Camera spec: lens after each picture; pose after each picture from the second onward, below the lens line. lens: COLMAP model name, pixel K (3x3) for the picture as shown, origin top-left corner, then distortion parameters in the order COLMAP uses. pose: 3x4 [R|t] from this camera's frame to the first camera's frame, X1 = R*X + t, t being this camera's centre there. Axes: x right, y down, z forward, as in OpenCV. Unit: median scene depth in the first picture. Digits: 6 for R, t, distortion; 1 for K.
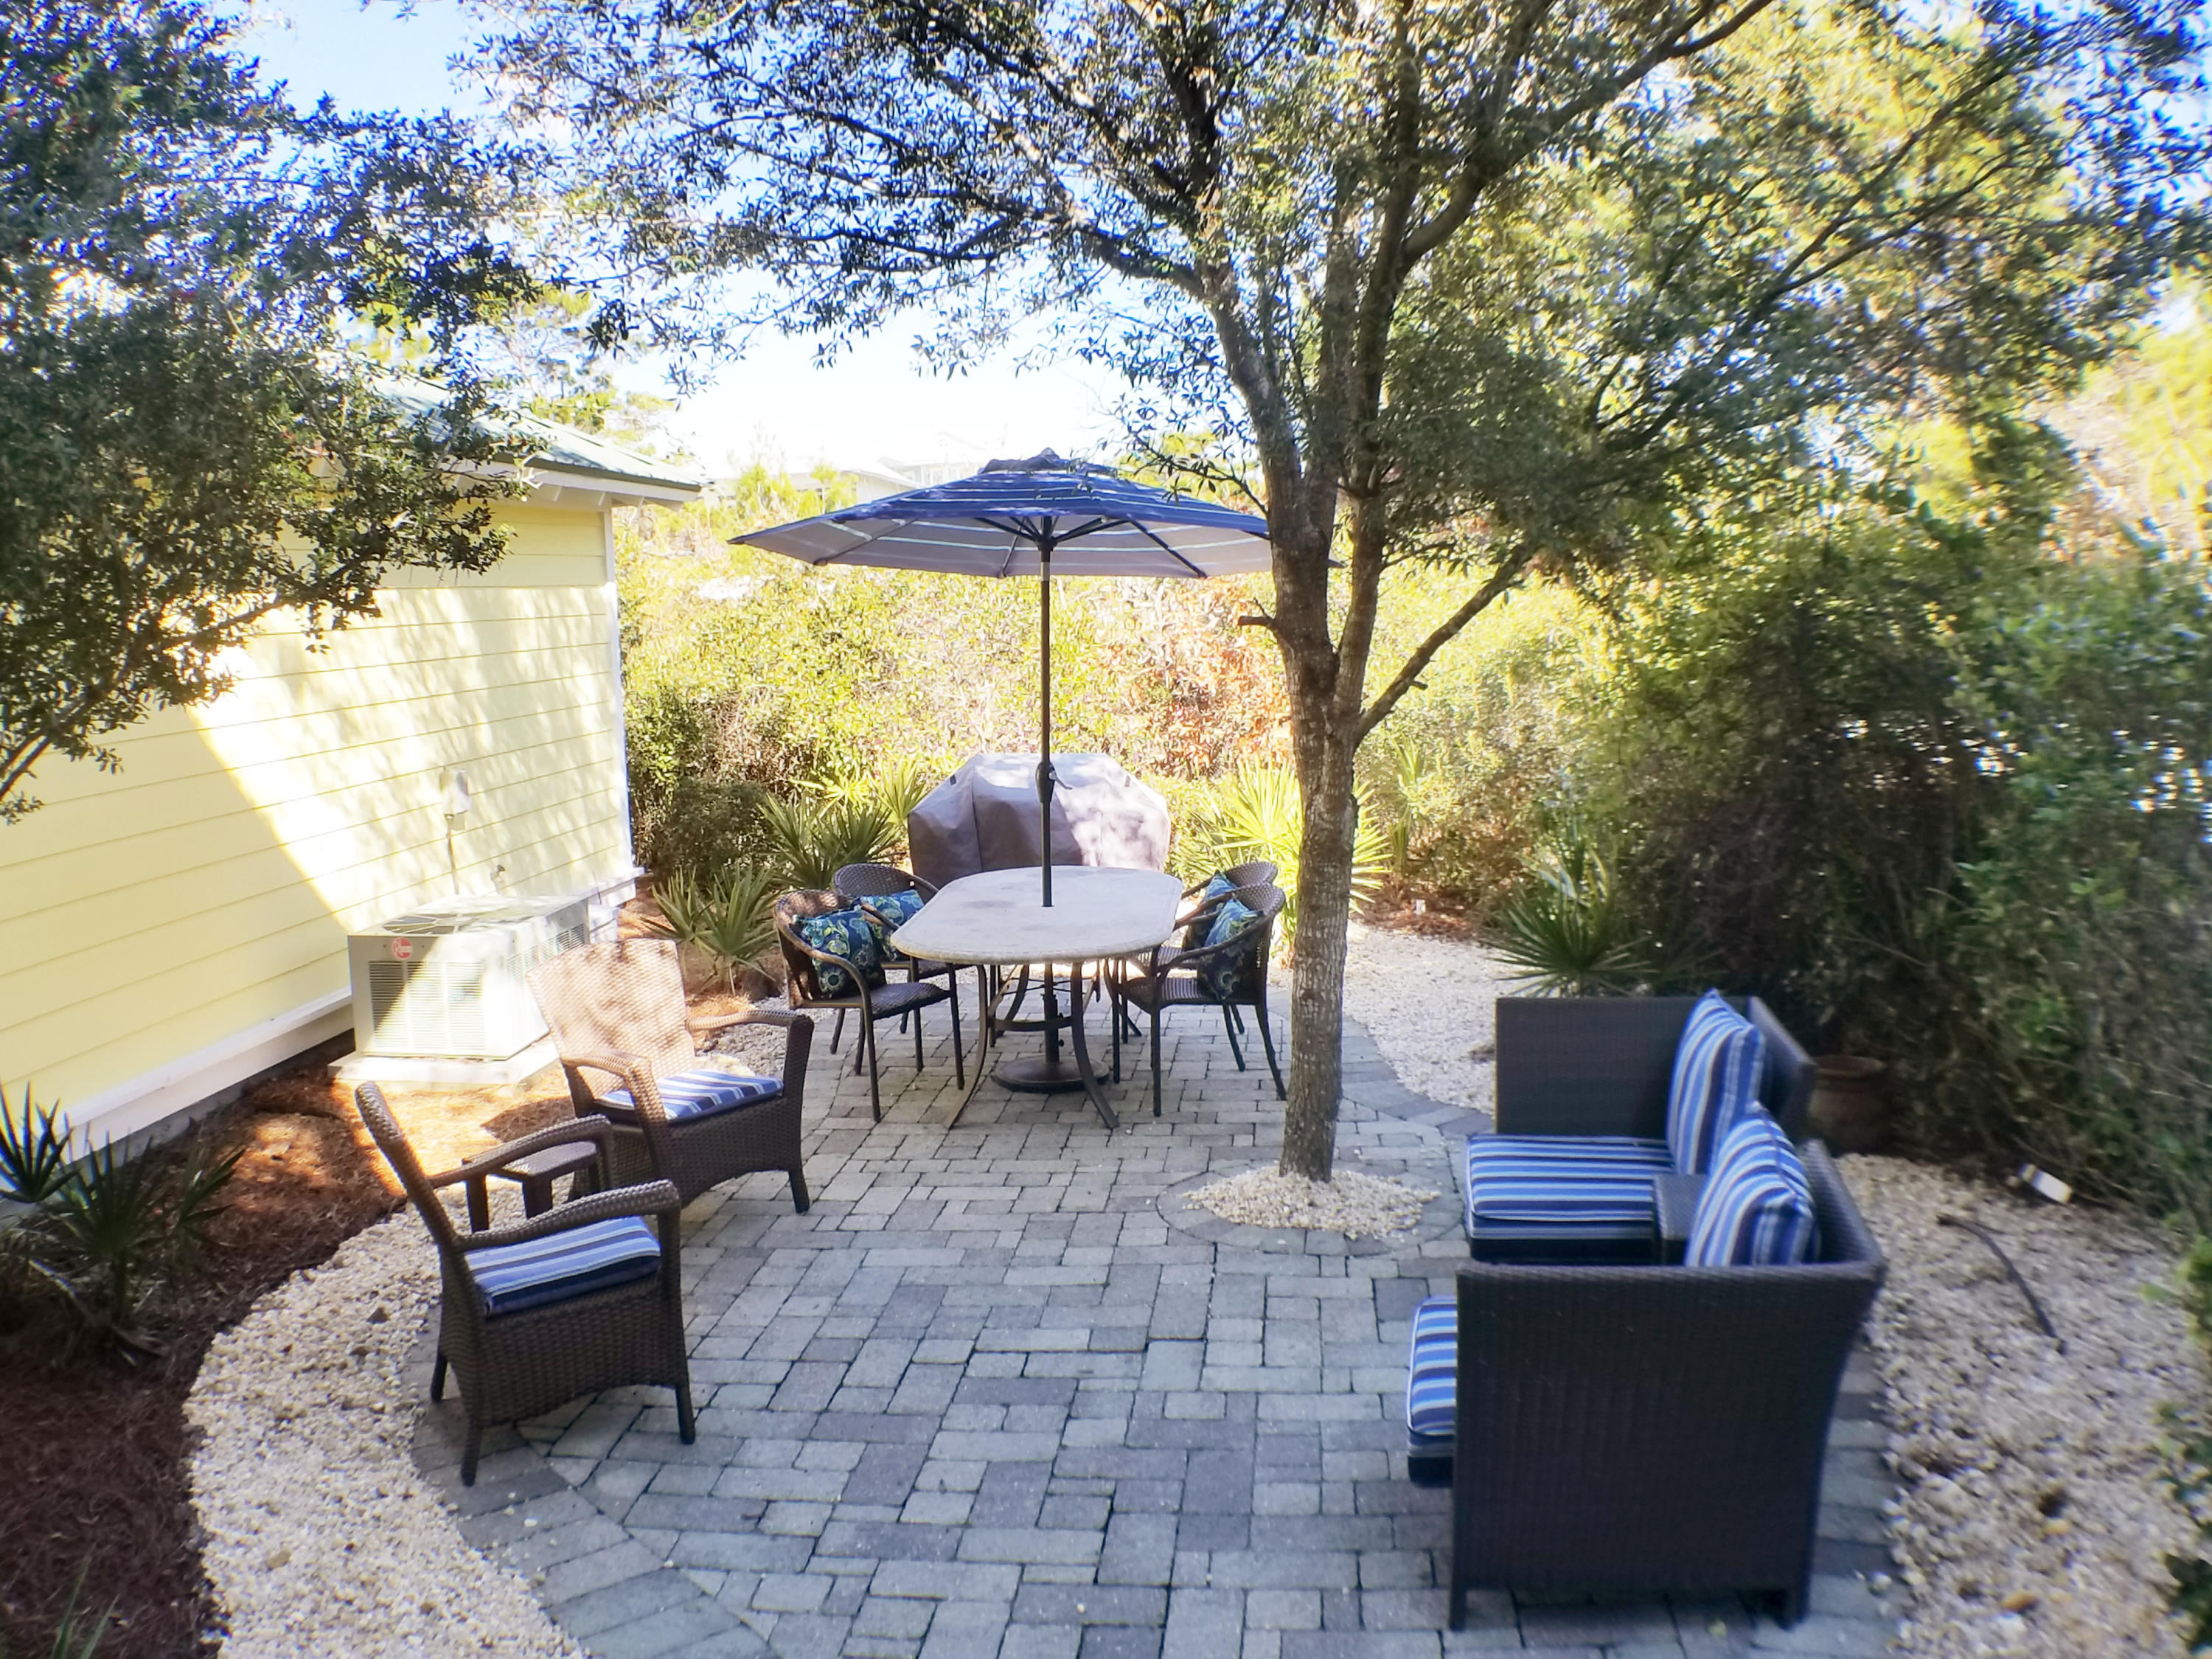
lens RADIAL K [[1699.3, 0, 1108.3], [0, 1699.3, 917.4], [0, 0, 1]] dist [-0.210213, -0.001986]
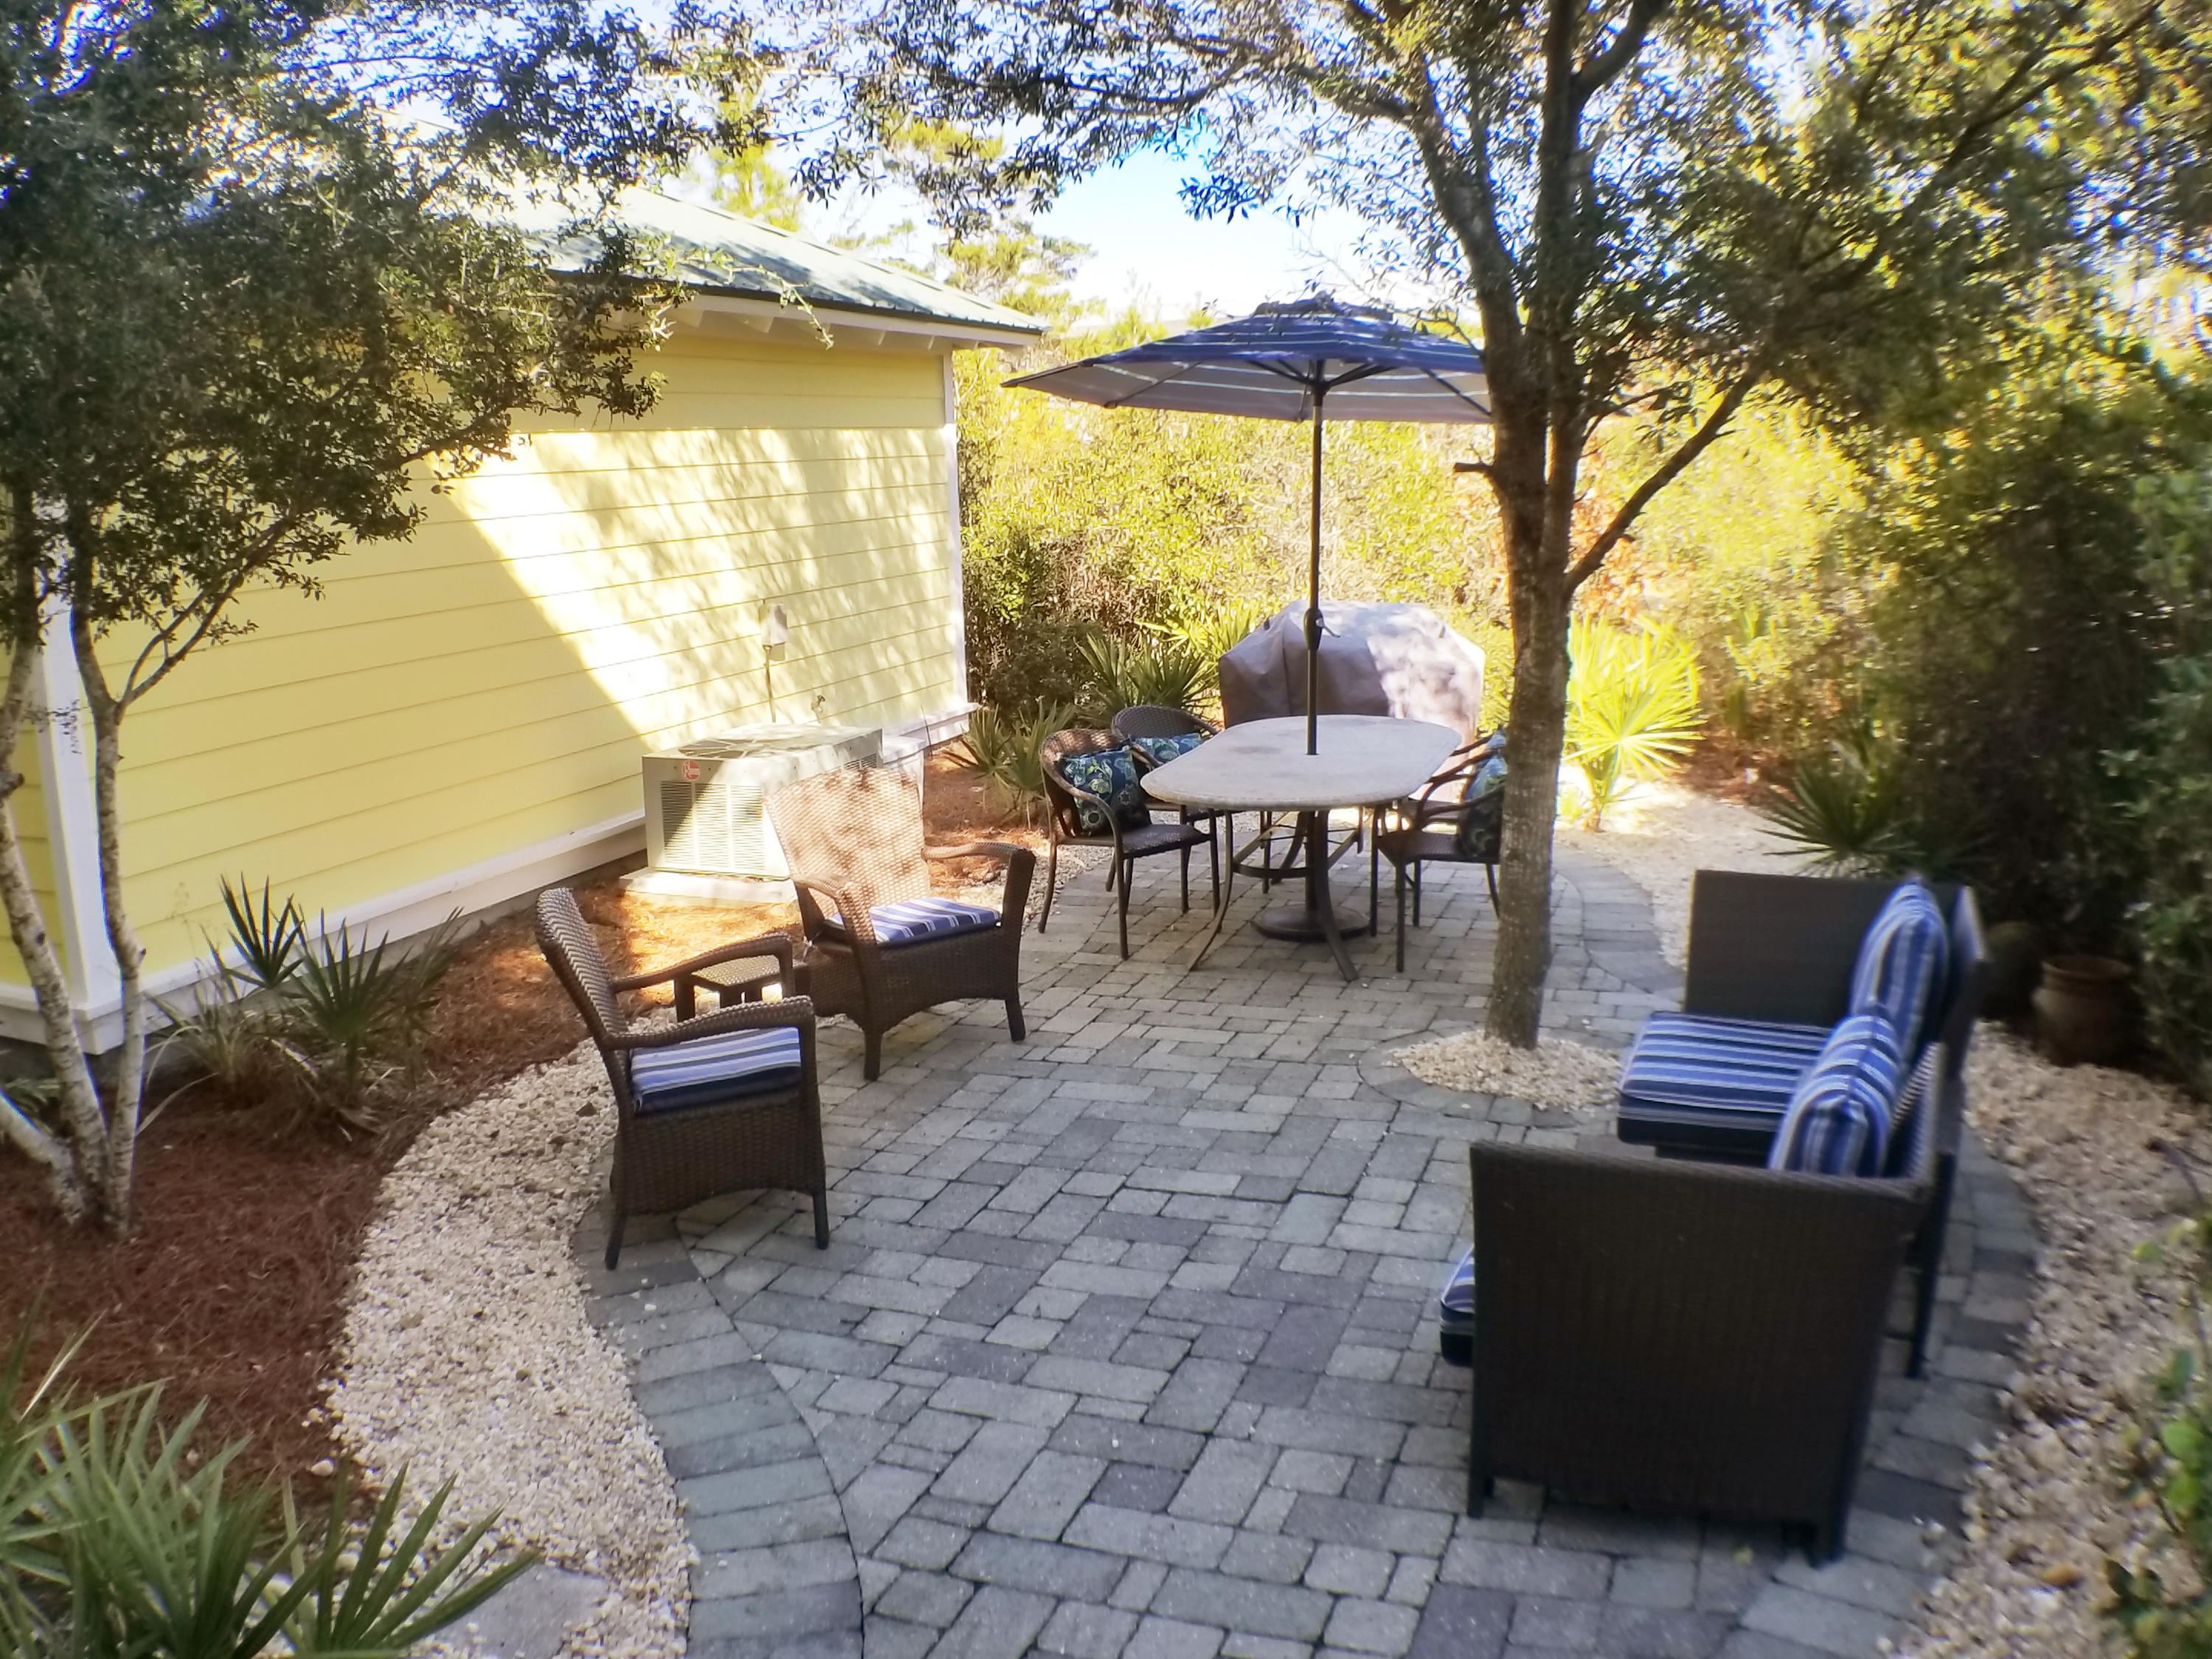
lens RADIAL K [[1694.1, 0, 1105.3], [0, 1694.1, 867.9], [0, 0, 1]] dist [-0.209593, 0.000613]
pose [[0.969322, 0.055278, -0.239497, 0.121418], [-0.040478, 0.996979, 0.066284, -0.001204], [0.242438, -0.054556, 0.968632, 0.014753]]
